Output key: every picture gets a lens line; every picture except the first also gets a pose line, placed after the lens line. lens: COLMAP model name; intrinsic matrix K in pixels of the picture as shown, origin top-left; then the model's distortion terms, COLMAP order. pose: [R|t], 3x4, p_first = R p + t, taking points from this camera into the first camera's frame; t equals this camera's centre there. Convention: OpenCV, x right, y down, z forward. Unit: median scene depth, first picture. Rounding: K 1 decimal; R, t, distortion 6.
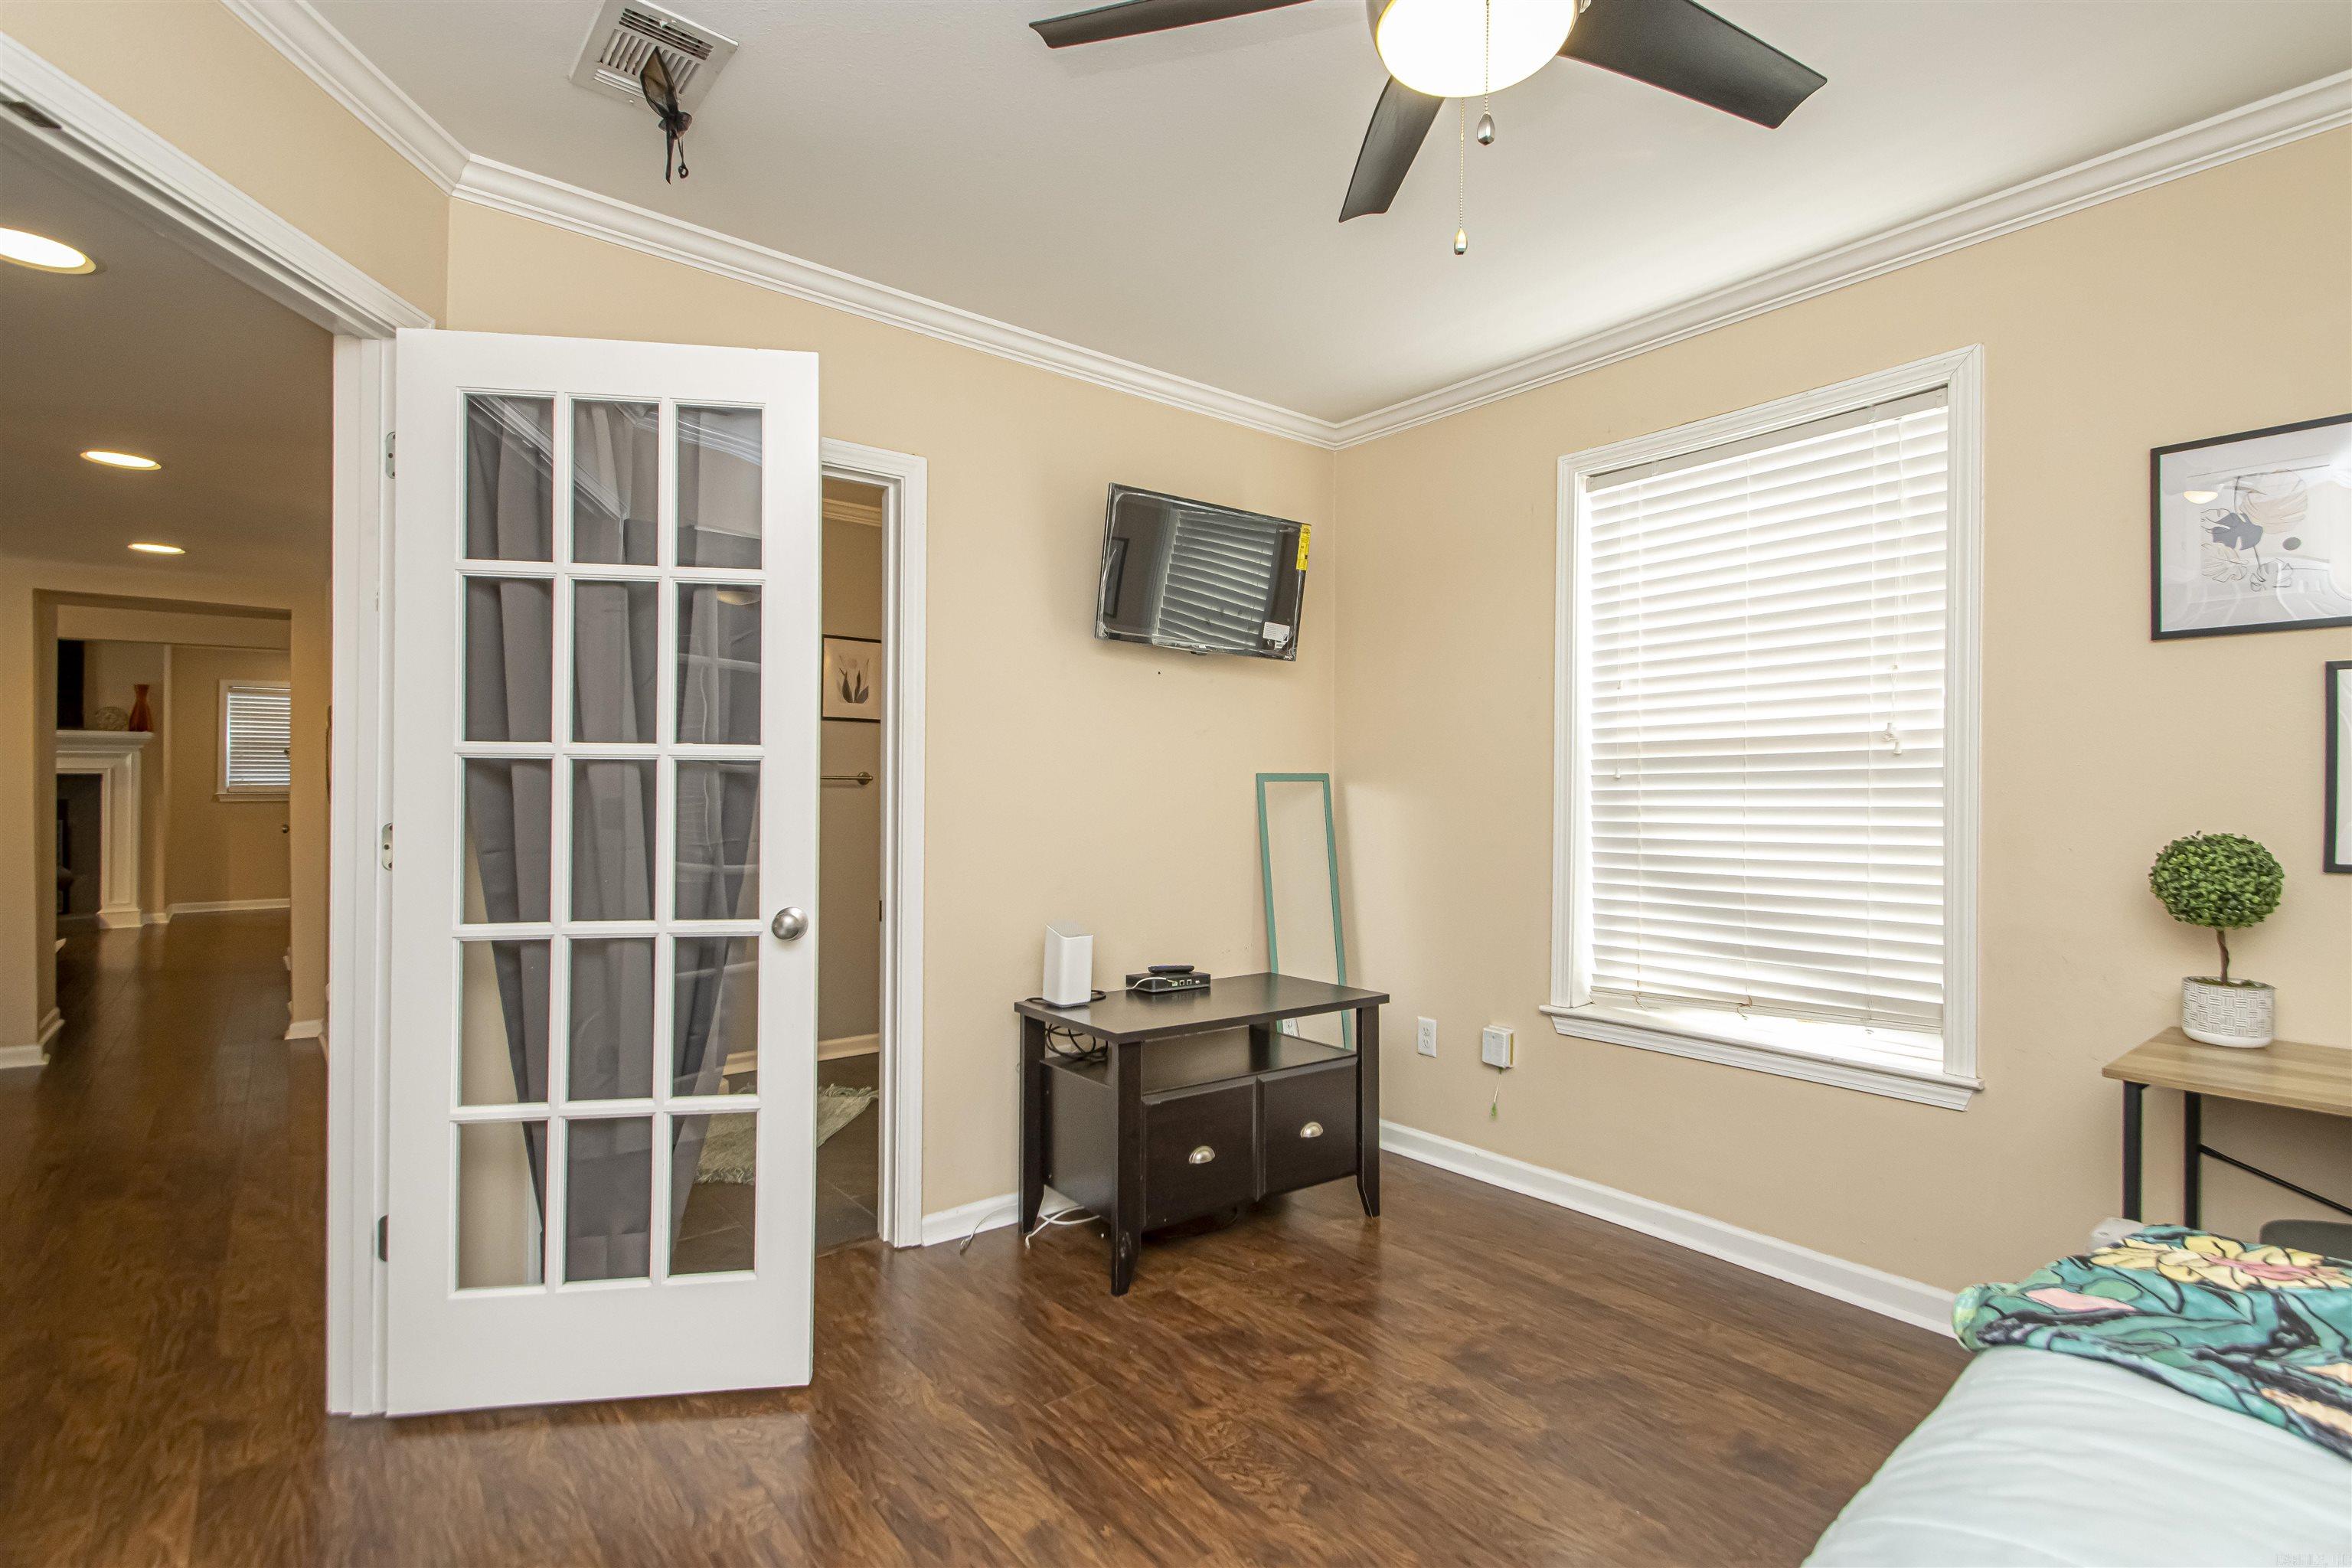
lens RADIAL K [[1100.7, 0, 1182.9], [0, 1100.7, 777.9], [0, 0, 1]] dist [0.013369, -0.000308]
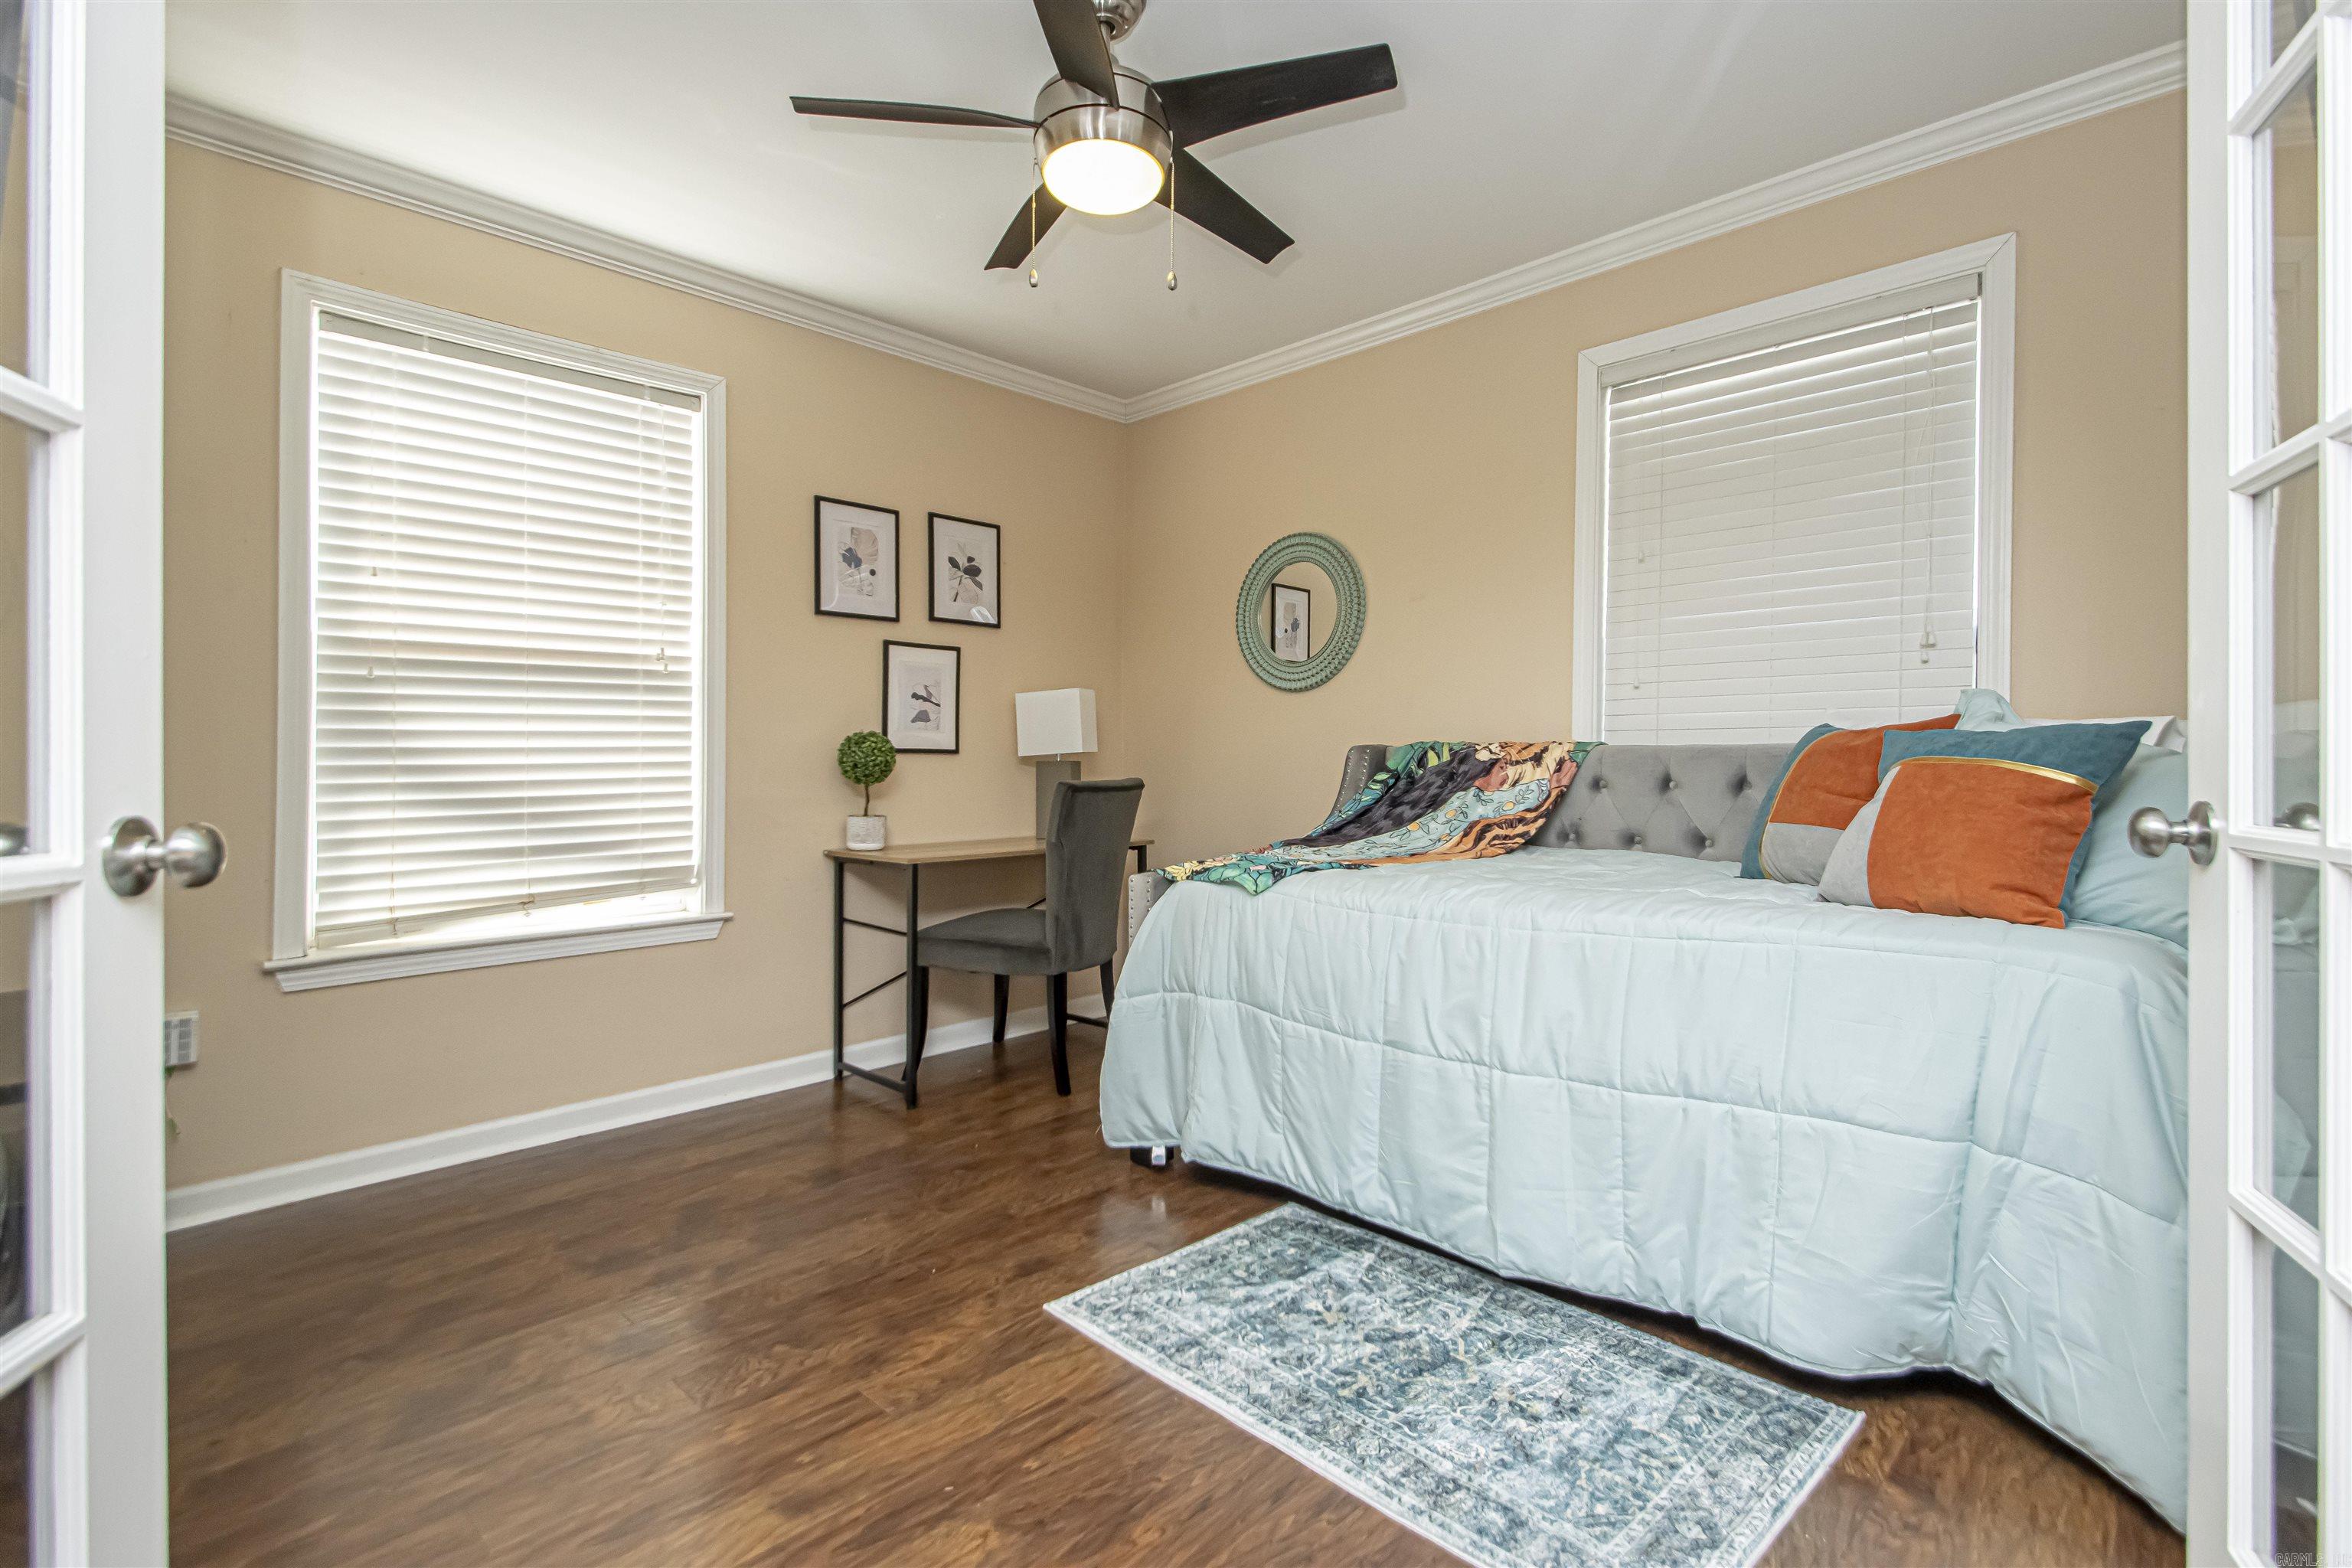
lens RADIAL K [[1134.1, 0, 1188.1], [0, 1134.1, 778.7], [0, 0, 1]] dist [0.028114, -0.000409]
pose [[-0.128641, -0.014401, 0.991587, -0.726948], [0.000324, 0.999894, 0.014564, 0.079371], [-0.991691, 0.002195, -0.128623, 0.572218]]
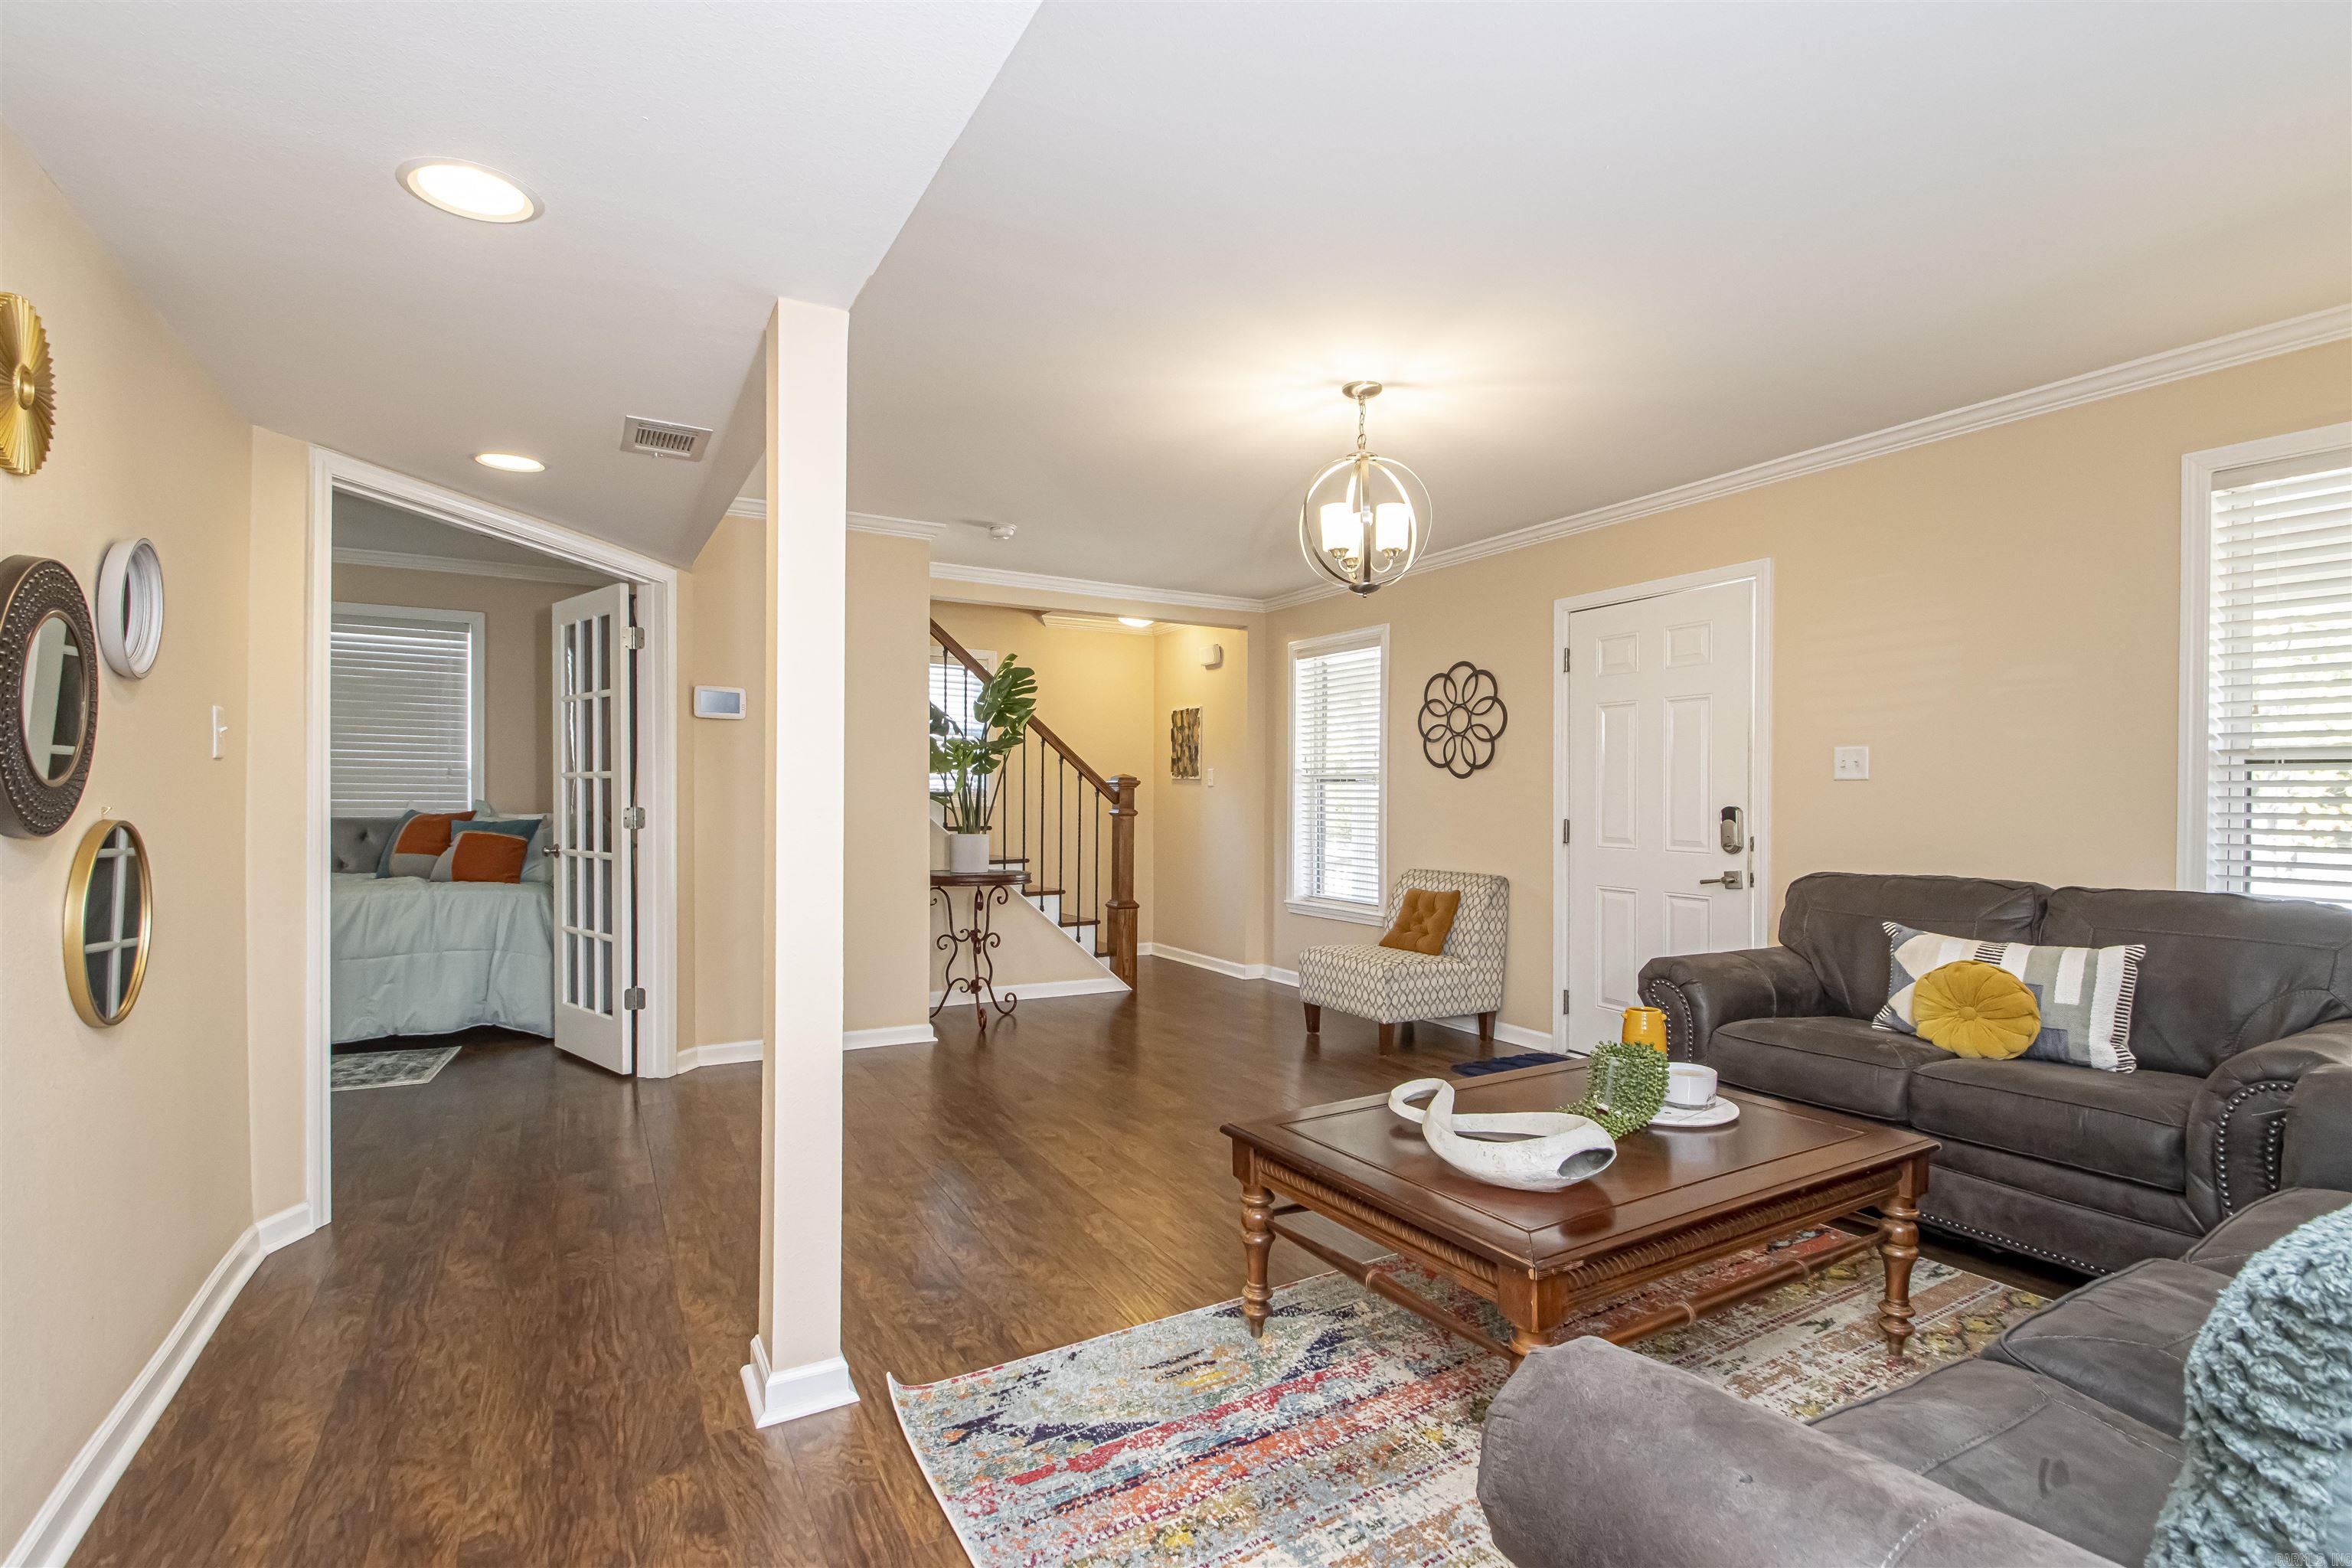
lens RADIAL K [[1100.7, 0, 1182.9], [0, 1100.7, 777.9], [0, 0, 1]] dist [0.013369, -0.000308]
pose [[-0.985955, -0.006410, 0.166887, -1.745292], [-0.010219, 0.999706, -0.021974, 0.013076], [-0.166697, -0.023371, -0.985731, 1.873806]]
